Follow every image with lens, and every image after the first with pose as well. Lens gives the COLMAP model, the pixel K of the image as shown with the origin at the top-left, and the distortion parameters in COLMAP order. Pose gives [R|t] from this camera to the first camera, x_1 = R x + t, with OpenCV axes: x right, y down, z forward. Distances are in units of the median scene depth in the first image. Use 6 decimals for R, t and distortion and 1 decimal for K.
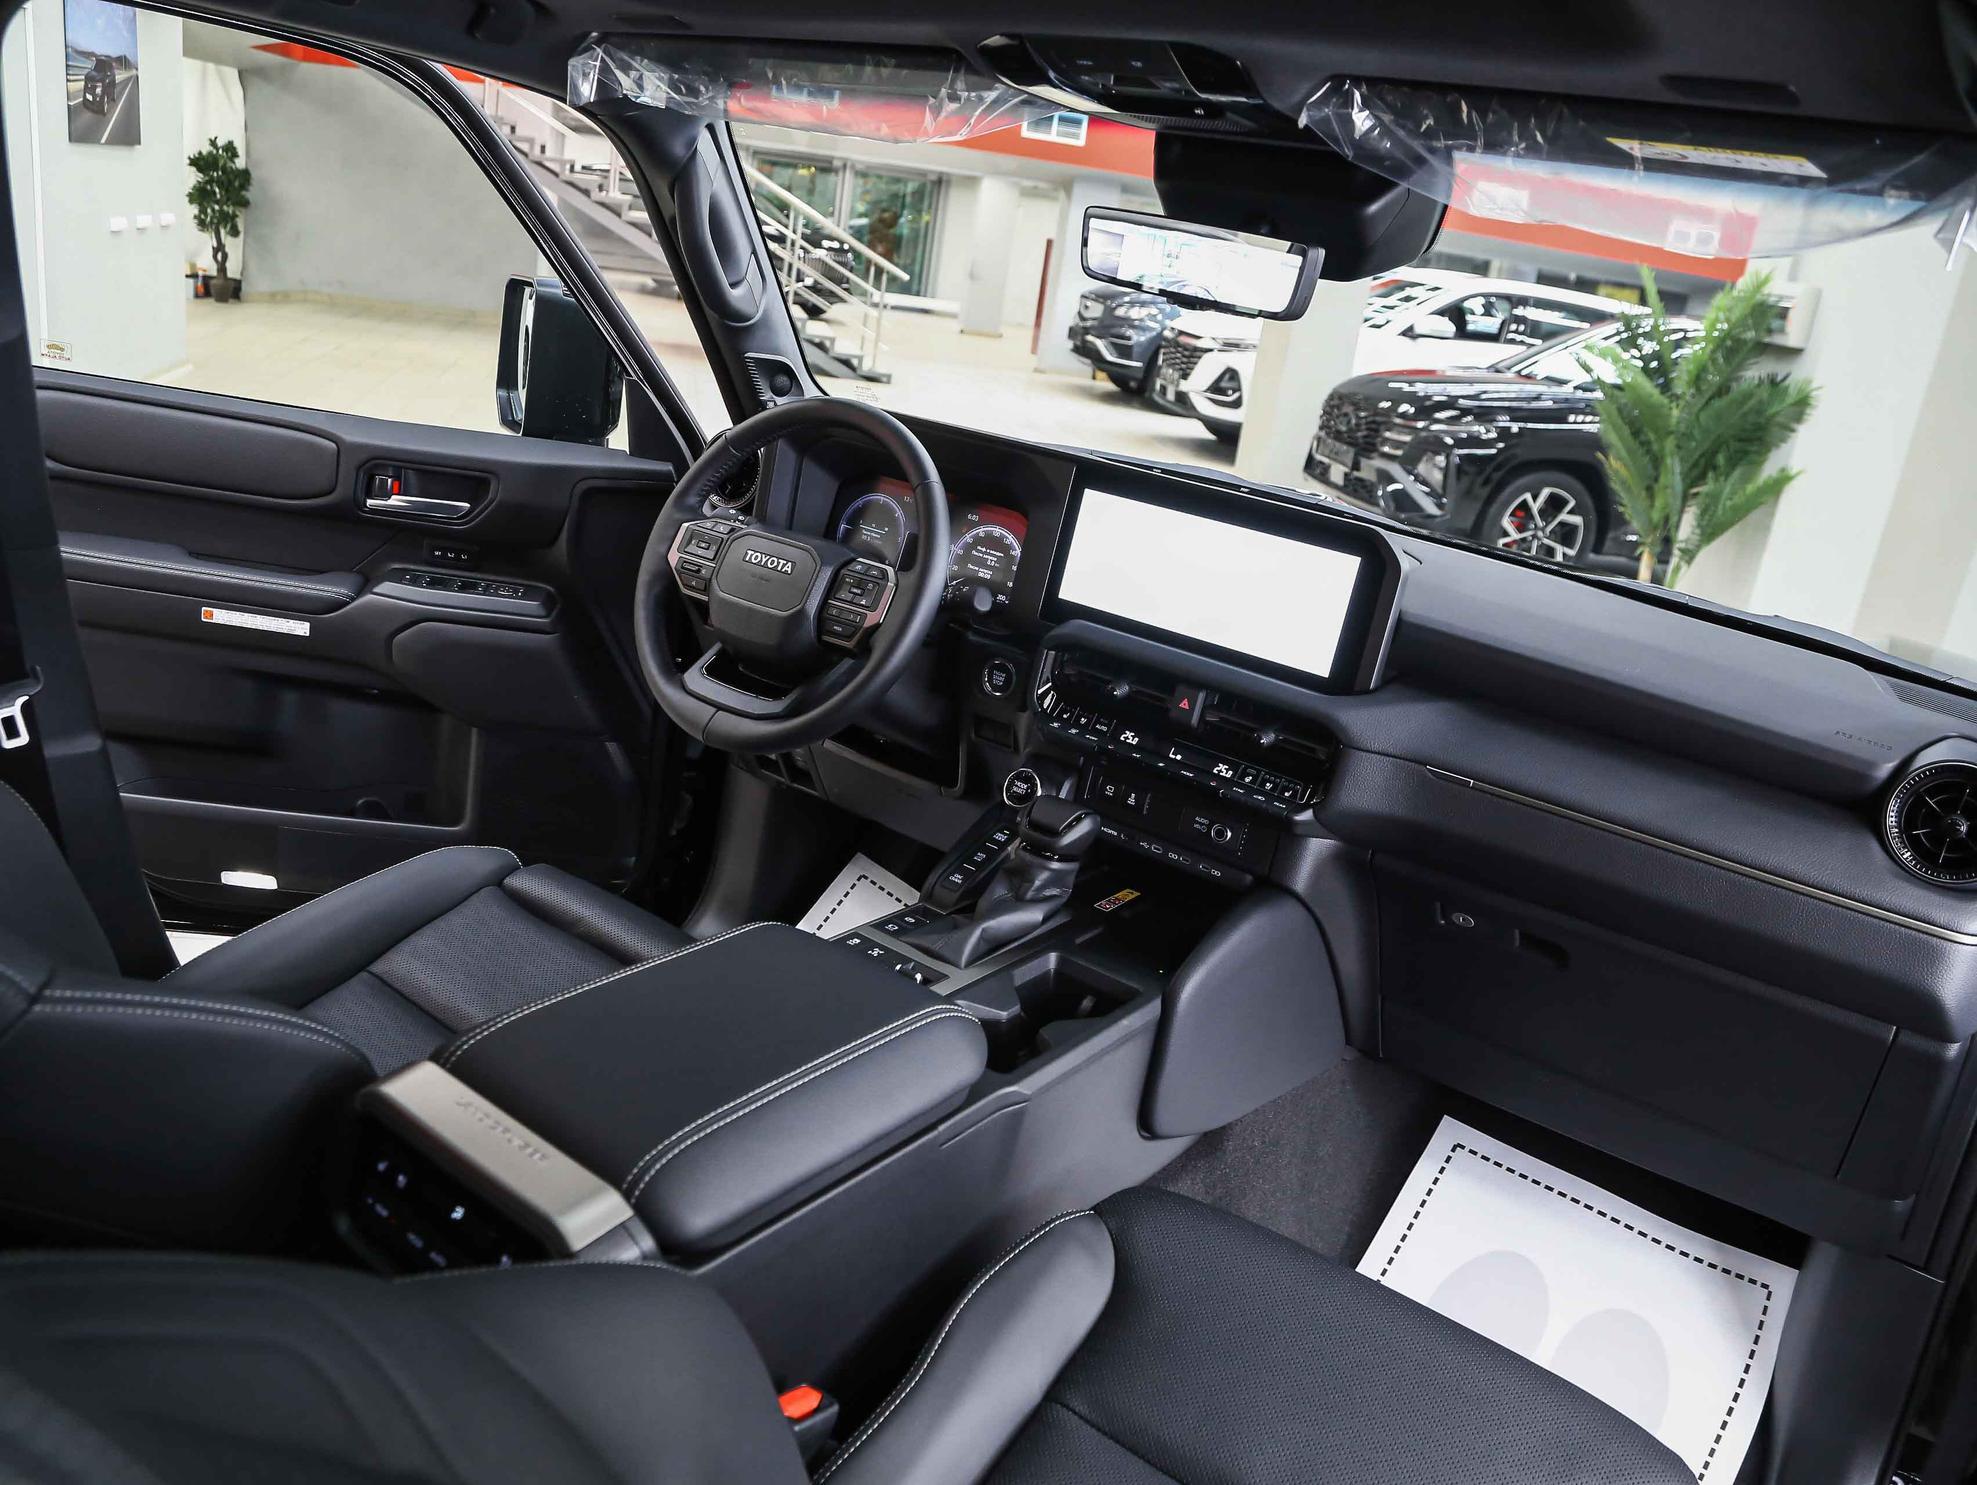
lens RADIAL K [[1513.4, 0, 988.5], [0, 1513.4, 742.5], [0, 0, 1]] dist [-0.134446, 0.085256]
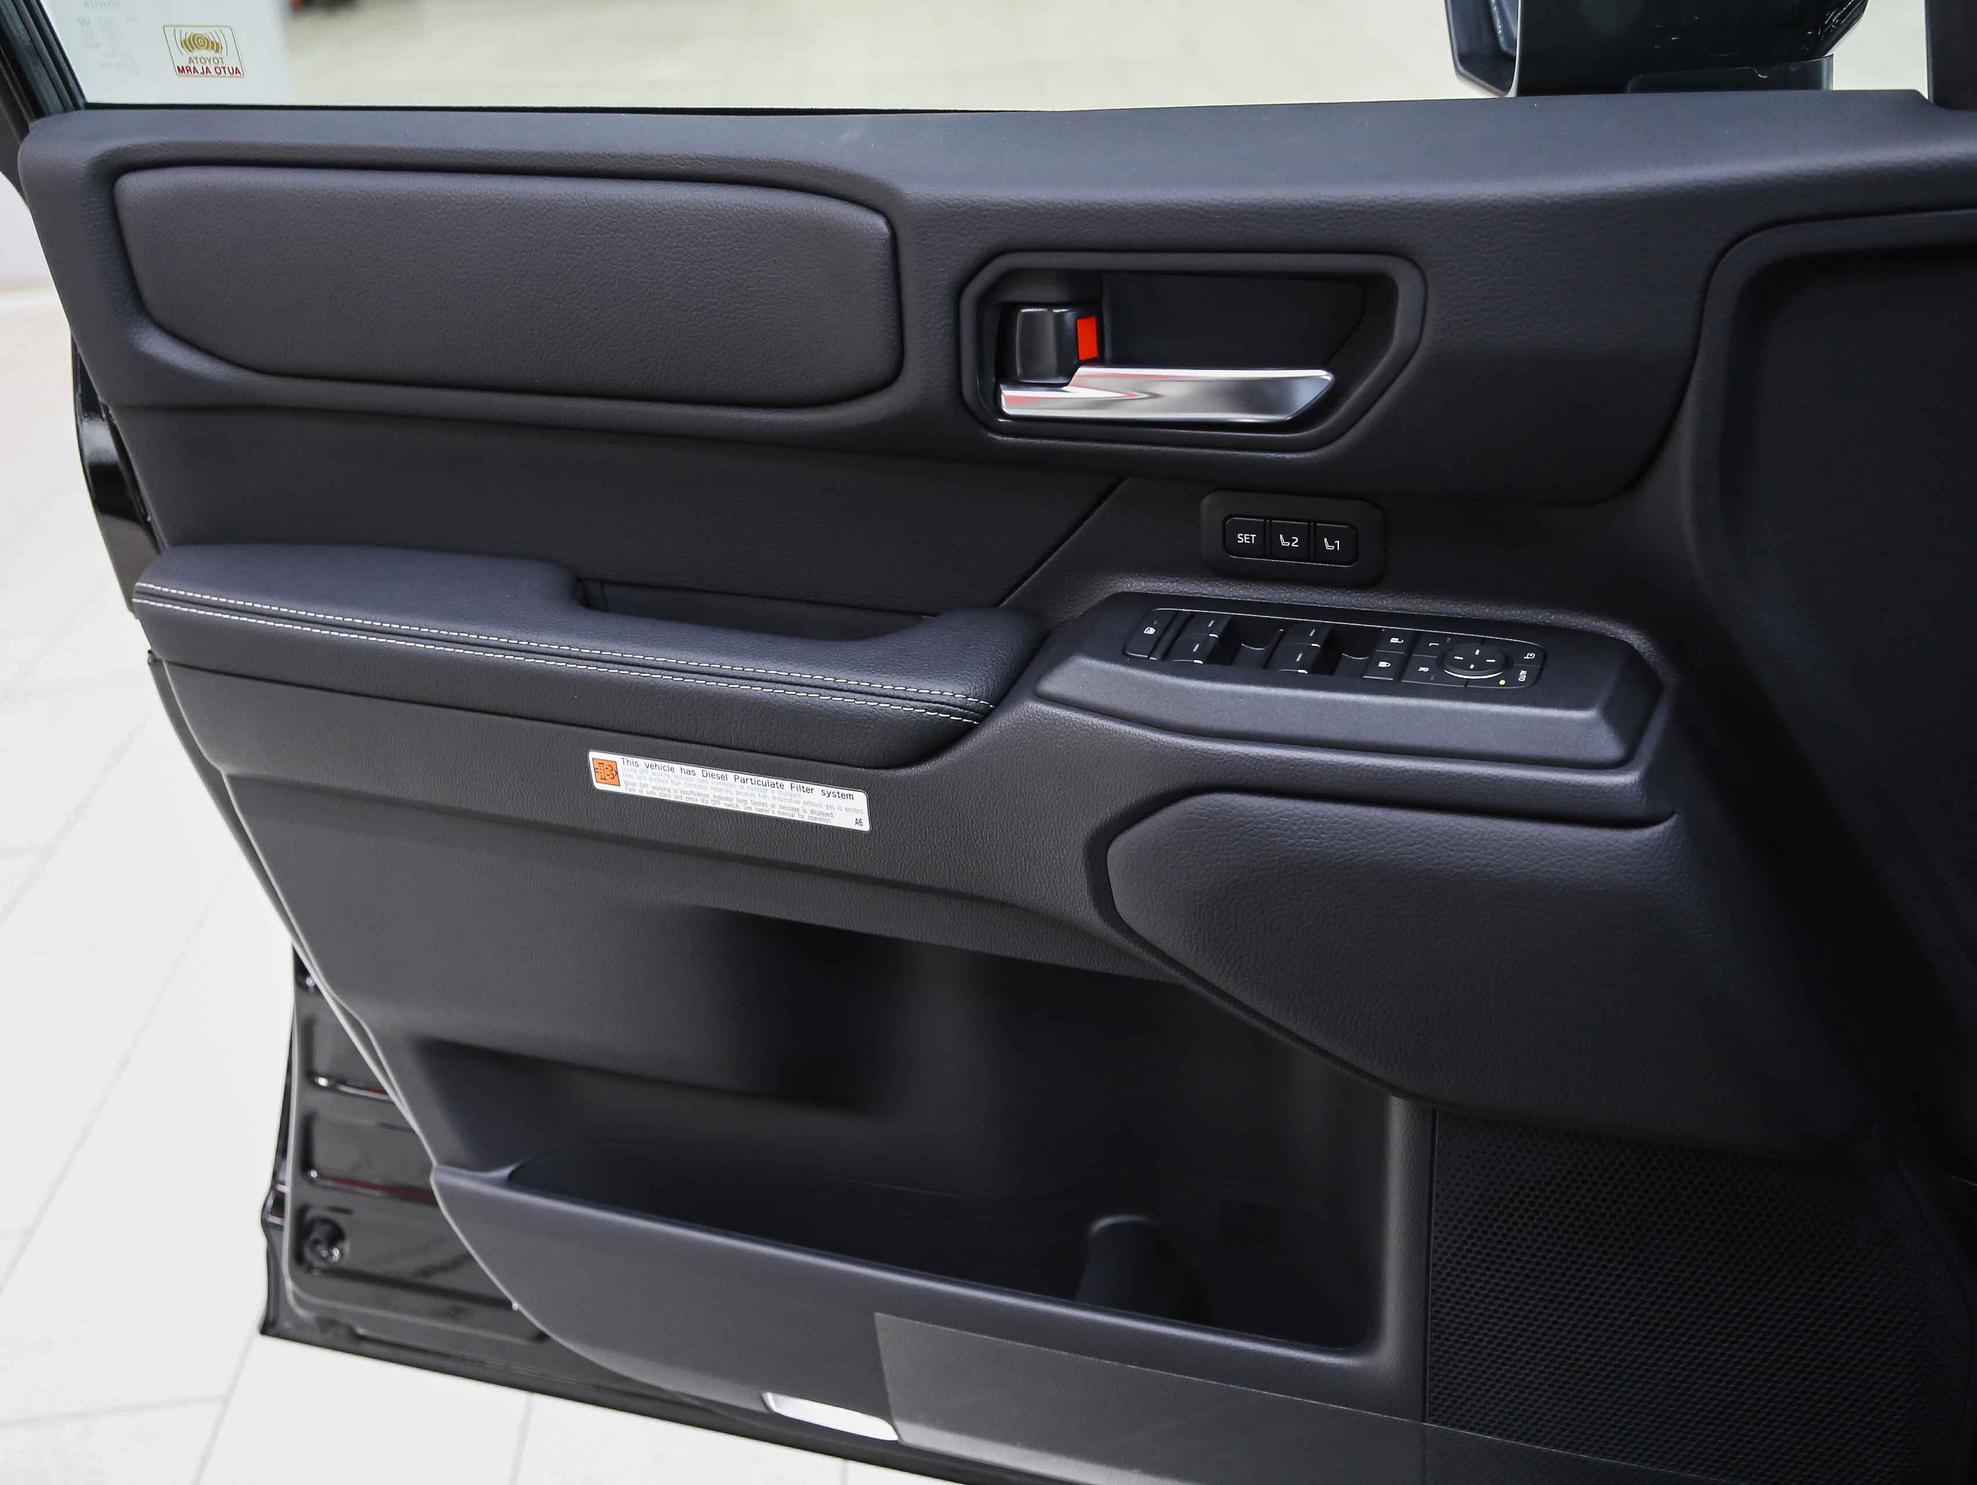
lens RADIAL K [[1901.4, 0, 988.5], [0, 1901.4, 742.5], [0, 0, 1]] dist [0.009052, 0.005254]
pose [[0.831955, 0.011621, -0.554721, -0.238110], [0.046685, 0.994769, 0.090856, -0.148457], [0.552876, -0.101485, 0.827061, 0.773270]]
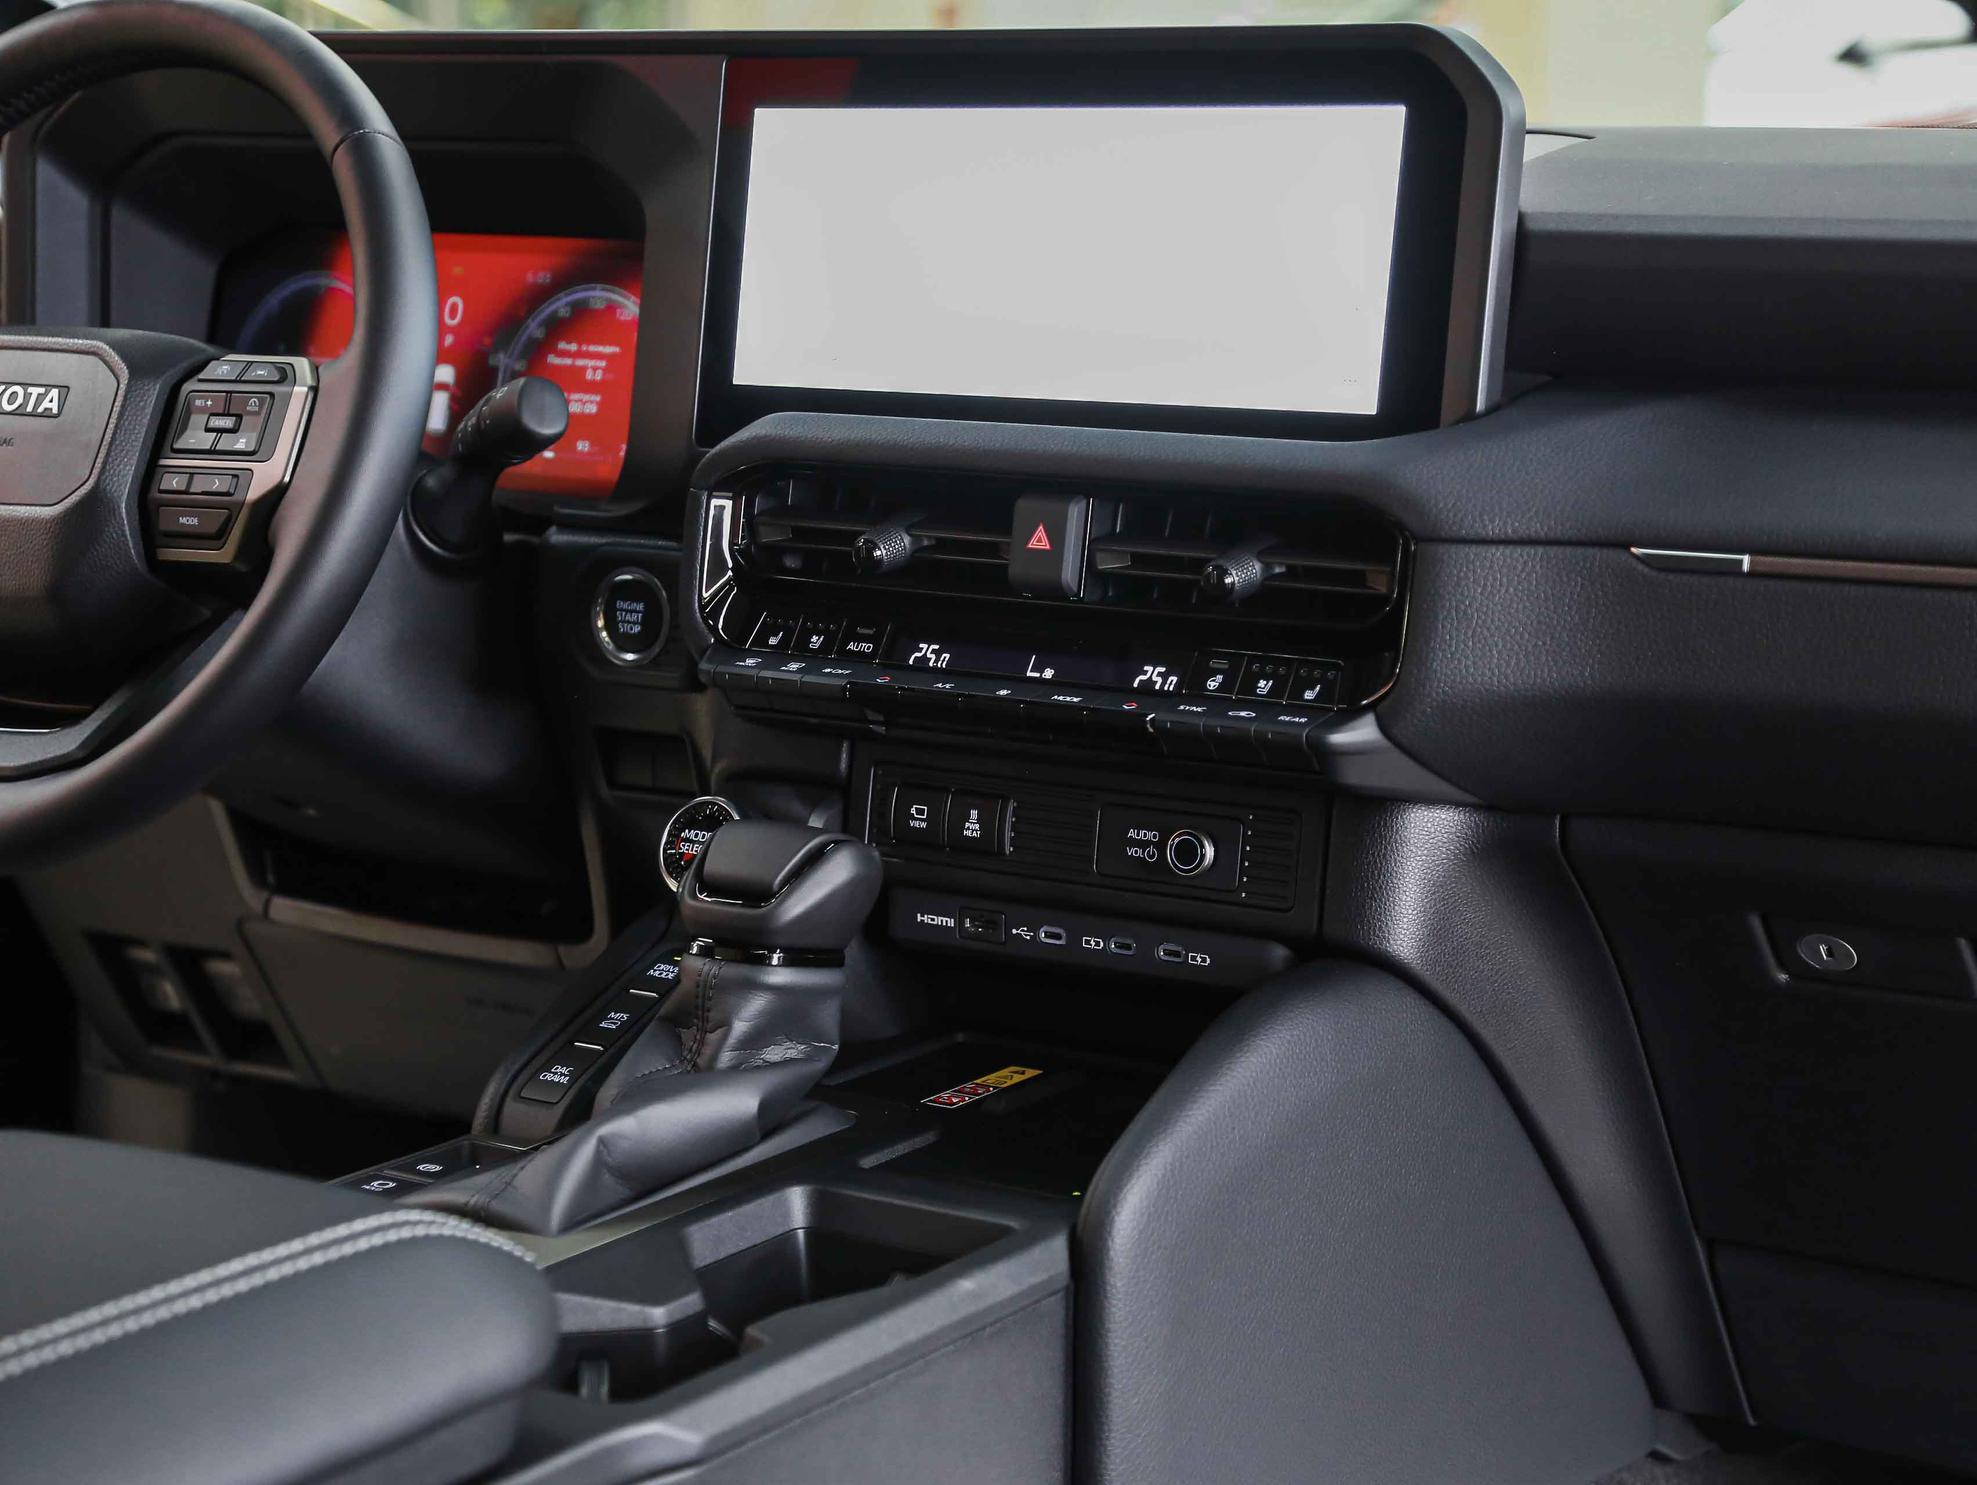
lens RADIAL K [[3762.0, 0, 988.5], [0, 3762.0, 742.5], [0, 0, 1]] dist [0.197872, -0.065440]
pose [[0.988547, -0.149972, 0.016844, 0.076082], [0.150849, 0.978647, -0.139623, 0.139384], [0.004455, 0.140565, 0.990061, 0.005985]]
